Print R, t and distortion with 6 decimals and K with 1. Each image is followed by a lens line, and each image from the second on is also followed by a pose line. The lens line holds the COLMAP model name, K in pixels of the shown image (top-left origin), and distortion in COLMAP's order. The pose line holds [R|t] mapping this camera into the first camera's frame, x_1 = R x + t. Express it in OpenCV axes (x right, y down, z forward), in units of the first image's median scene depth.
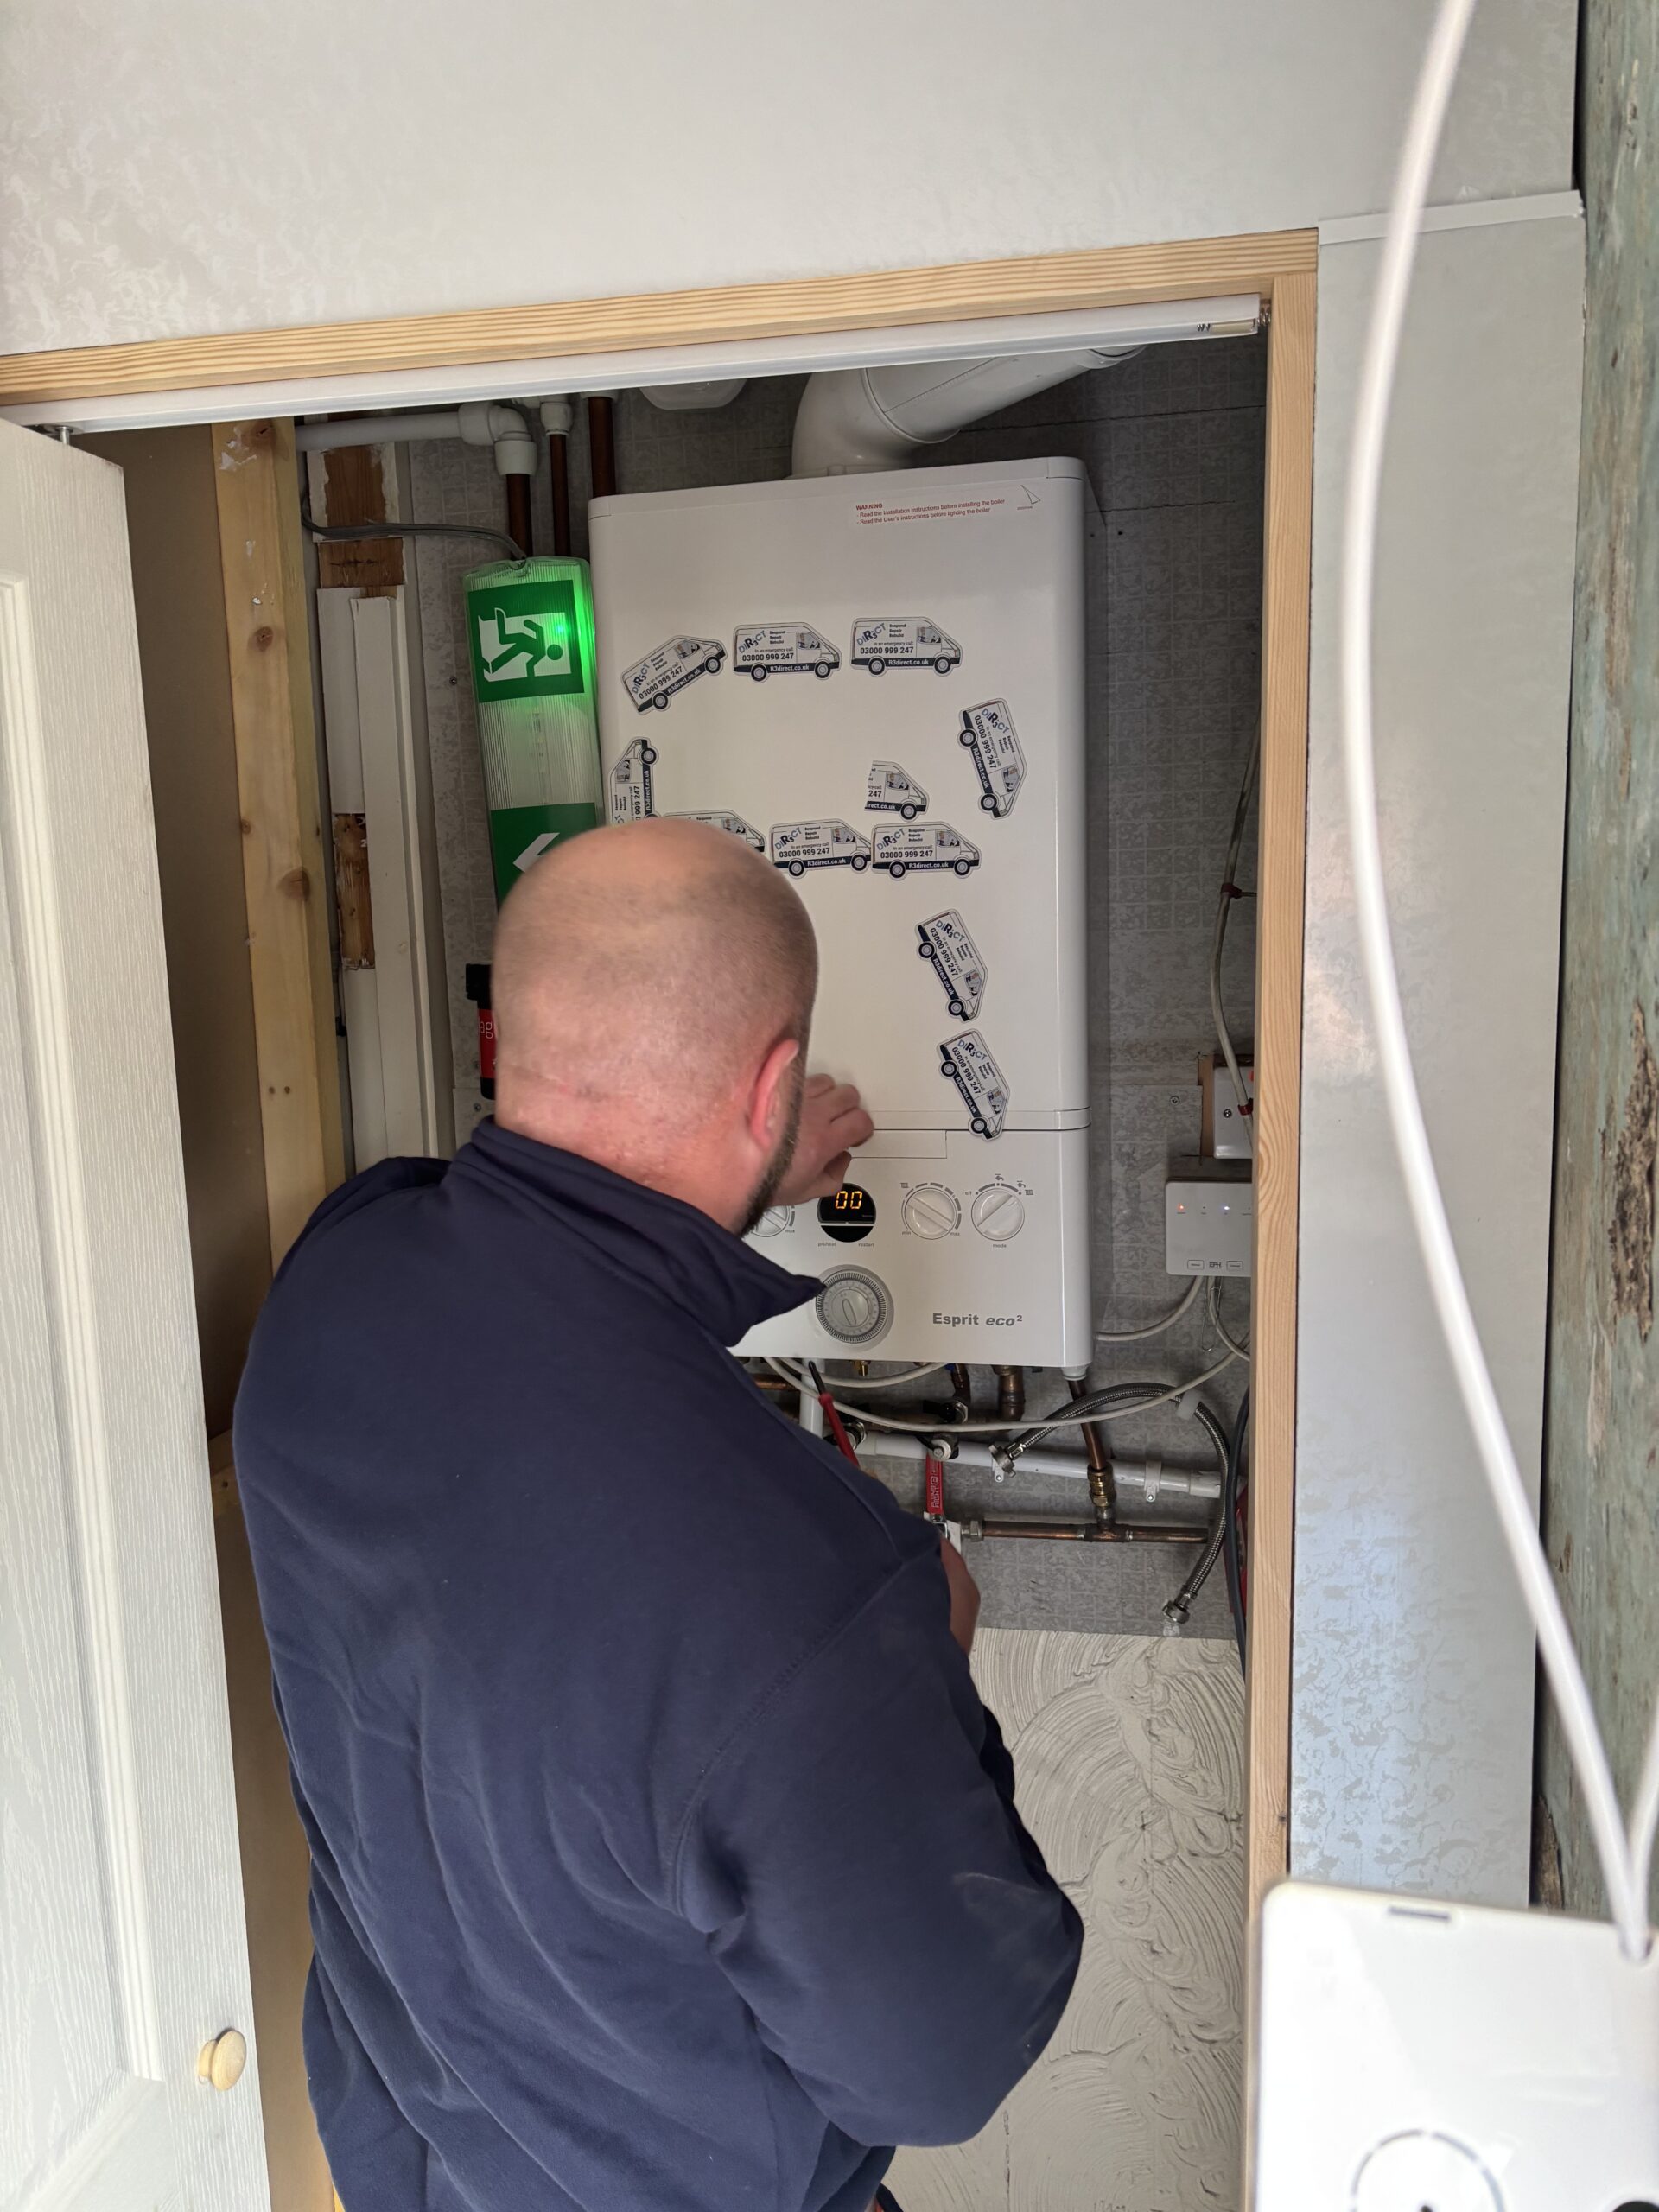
lens RADIAL K [[1671.4, 0, 825.6], [0, 1671.4, 1135.7], [0, 0, 1]] dist [0.071538, -0.086759]
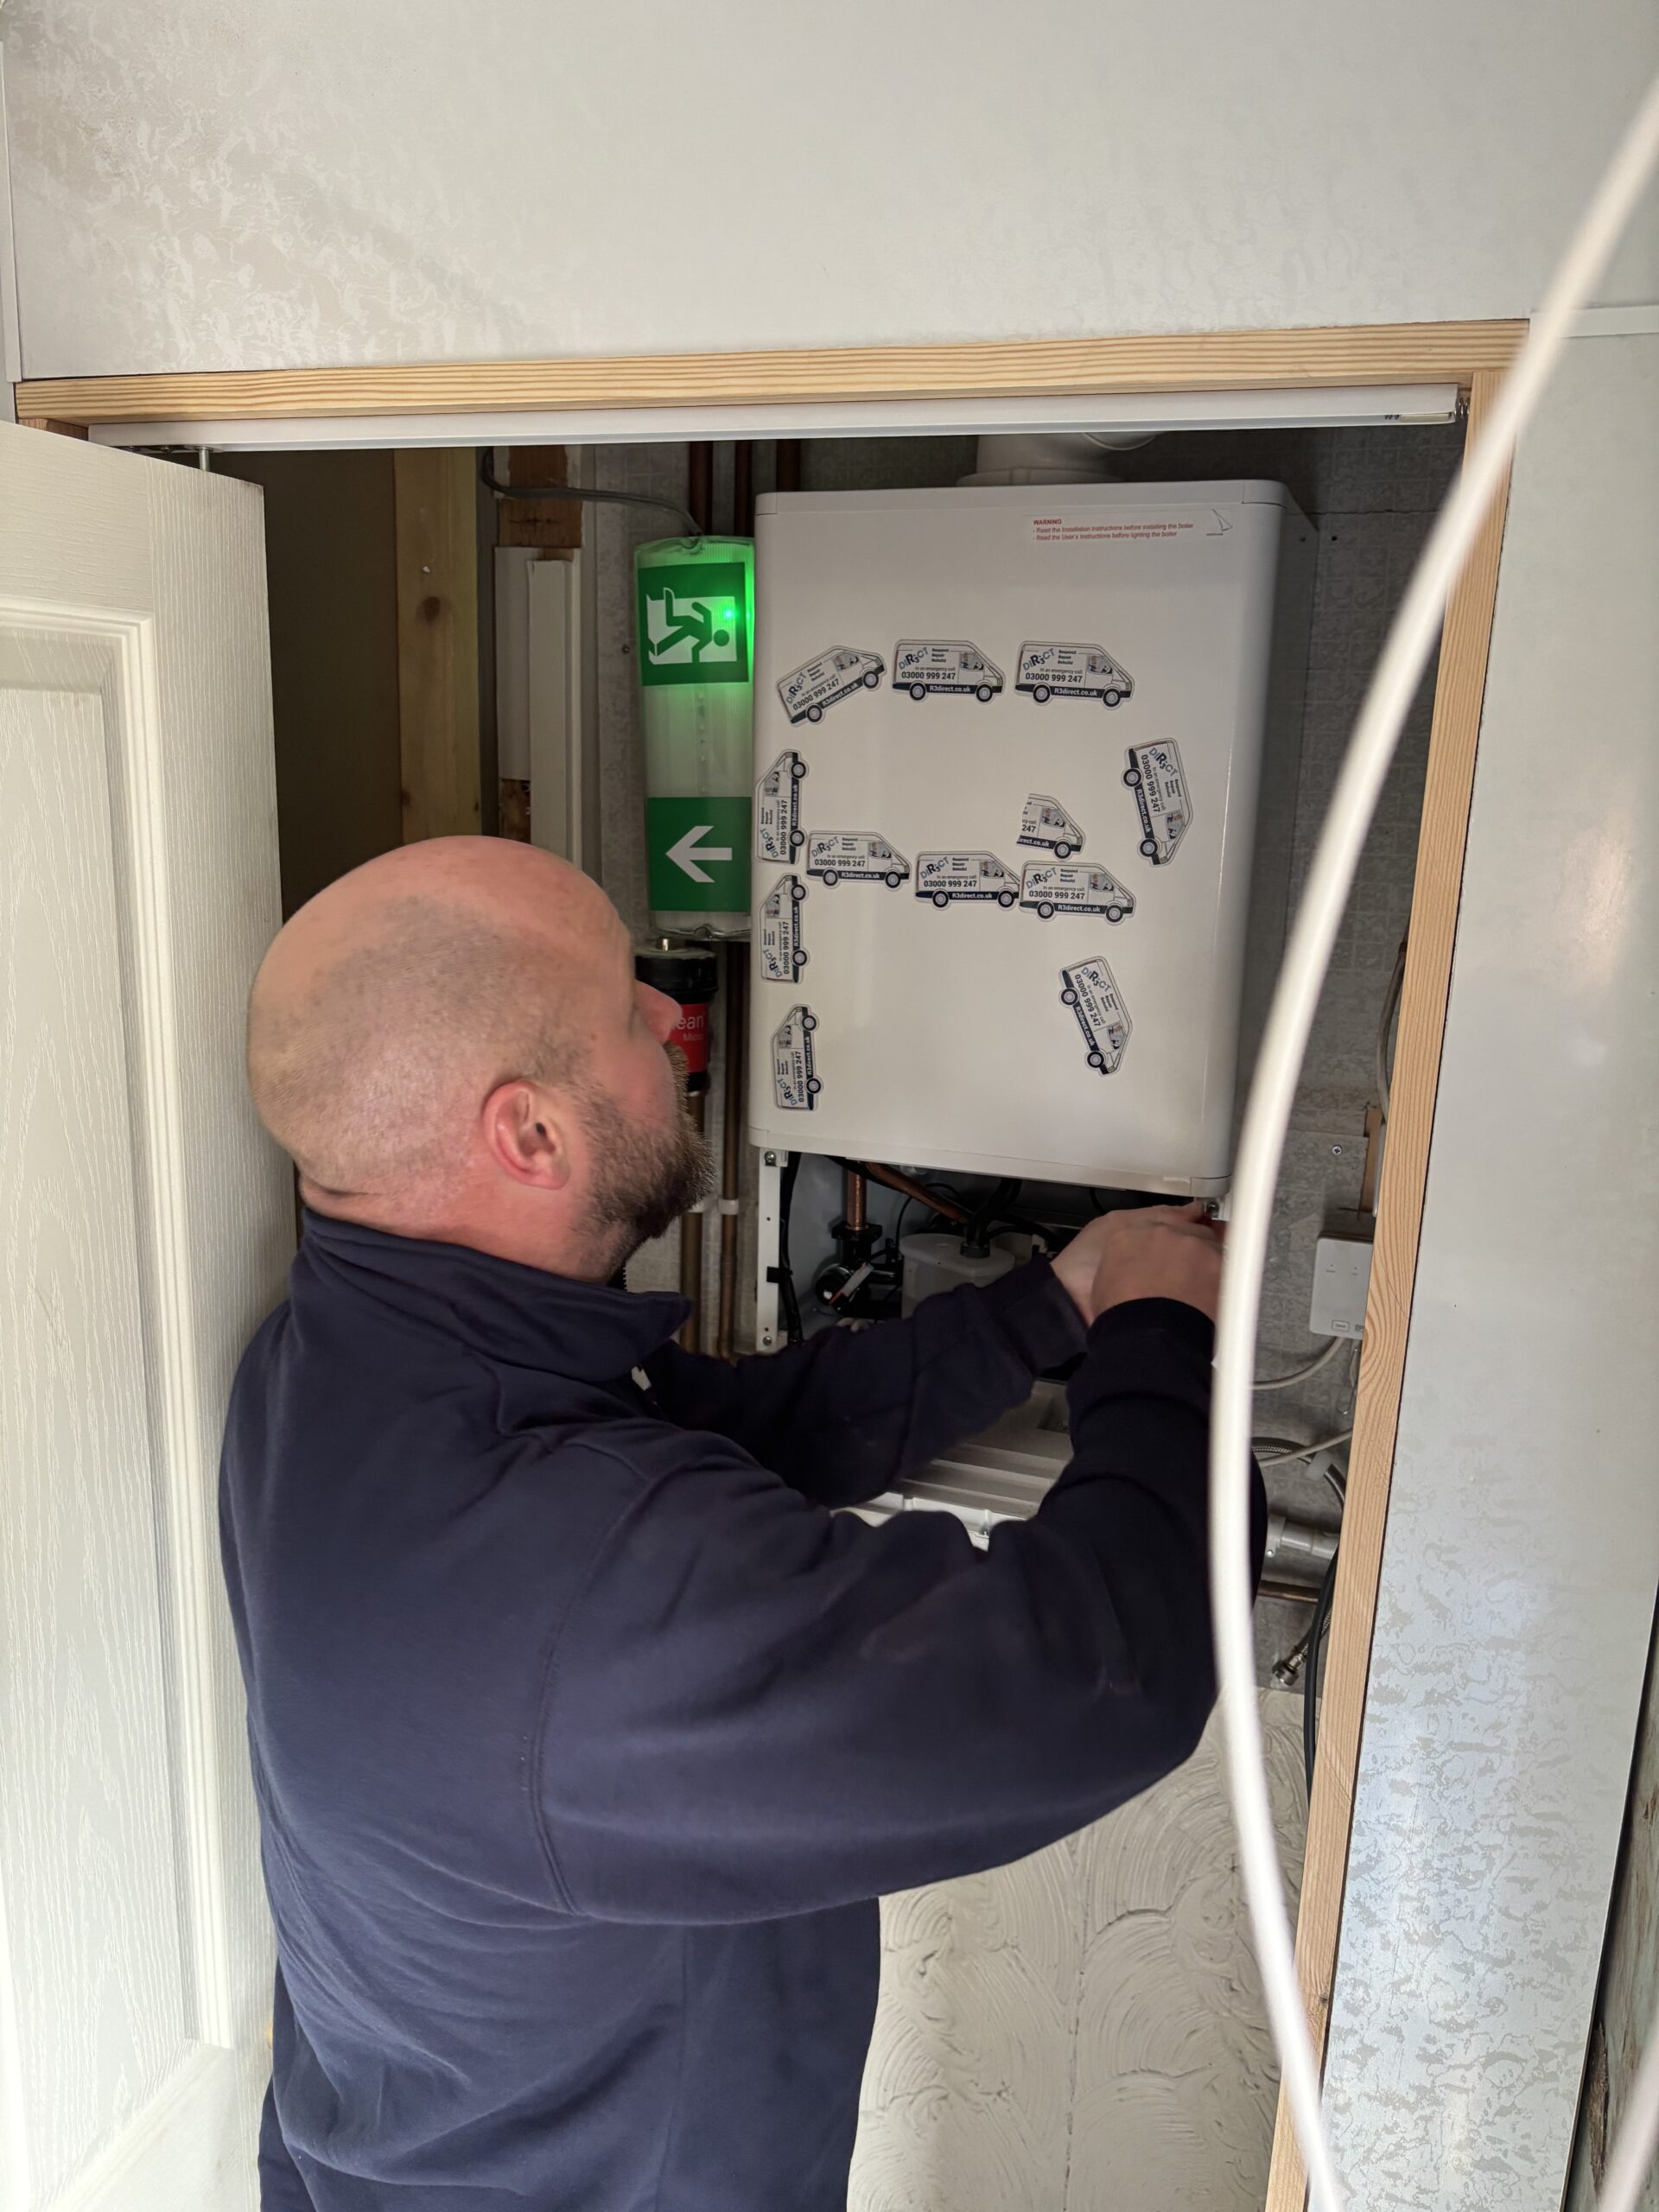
lens RADIAL K [[1667.7, 0, 835.5], [0, 1667.7, 1135.2], [0, 0, 1]] dist [0.083265, -0.102715]
pose [[0.988901, 0.086648, -0.120694, 0.050314], [-0.075631, 0.992784, 0.093058, -0.111280], [0.127886, -0.082897, 0.988318, 0.037954]]
